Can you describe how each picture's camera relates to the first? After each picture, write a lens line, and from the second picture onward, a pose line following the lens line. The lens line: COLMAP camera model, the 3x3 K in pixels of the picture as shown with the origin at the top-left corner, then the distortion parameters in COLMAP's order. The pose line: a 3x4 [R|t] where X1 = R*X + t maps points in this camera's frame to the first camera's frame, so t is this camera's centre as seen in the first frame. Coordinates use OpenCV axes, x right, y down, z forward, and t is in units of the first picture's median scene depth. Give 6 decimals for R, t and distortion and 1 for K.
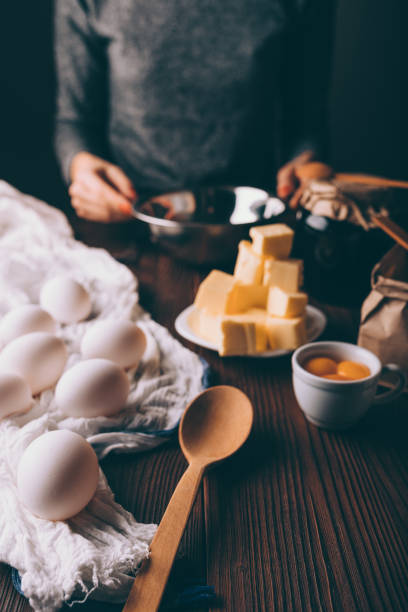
lens RADIAL K [[588.4, 0, 204.0], [0, 588.4, 306.0], [0, 0, 1]] dist [-0.011861, -0.006517]
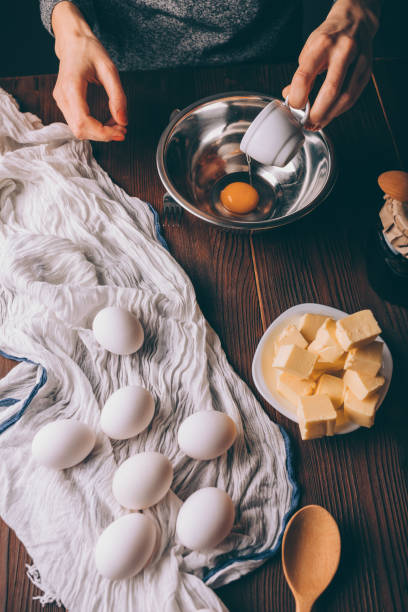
lens RADIAL K [[575.6, 0, 204.0], [0, 575.6, 306.0], [0, 0, 1]] dist [0.016175, 0.003121]
pose [[0.998672, -0.044816, 0.025422, -0.189941], [0.020456, 0.797716, 0.602686, -0.851255], [-0.047290, -0.601365, 0.797574, 0.305992]]
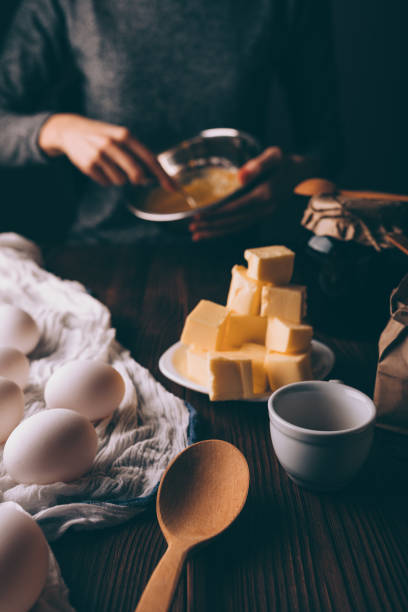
lens RADIAL K [[588.4, 0, 204.0], [0, 588.4, 306.0], [0, 0, 1]] dist [-0.011861, -0.006517]
pose [[0.999894, -0.014332, 0.002441, 0.020347], [0.014457, 0.997911, -0.062962, 0.002944], [-0.001533, 0.062991, 0.998013, 0.172020]]
